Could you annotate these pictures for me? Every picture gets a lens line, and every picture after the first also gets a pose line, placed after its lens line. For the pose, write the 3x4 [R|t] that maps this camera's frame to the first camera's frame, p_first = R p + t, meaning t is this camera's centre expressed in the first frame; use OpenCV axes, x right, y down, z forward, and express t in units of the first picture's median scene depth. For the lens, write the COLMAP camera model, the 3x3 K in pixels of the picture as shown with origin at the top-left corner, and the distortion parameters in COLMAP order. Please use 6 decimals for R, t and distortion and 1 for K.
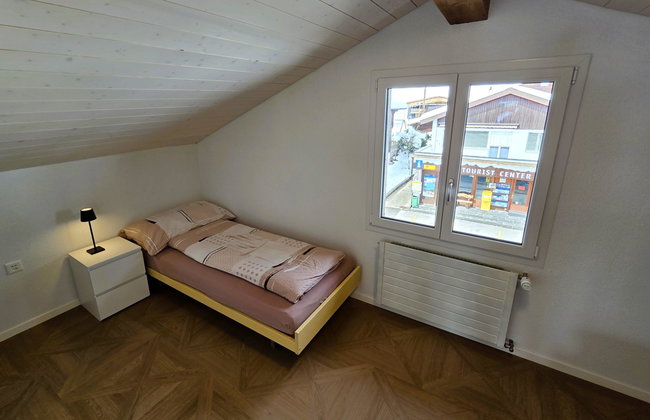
lens RADIAL K [[295.6, 0, 314.0], [0, 295.6, 186.3], [0, 0, 1]] dist [0.000189, 0.000826]
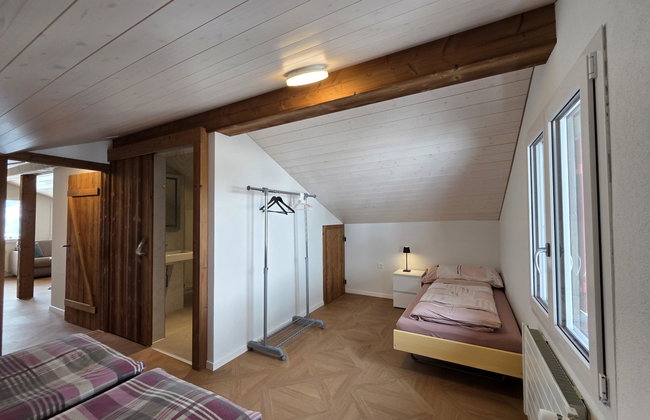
lens RADIAL K [[267.1, 0, 315.9], [0, 267.1, 210.8], [0, 0, 1]] dist [-0.000383, -0.000320]
pose [[0.041794, -0.018935, -0.998947, 0.969703], [-0.253342, 0.966944, -0.028928, 0.056556], [0.966473, 0.254285, 0.035616, 0.351508]]
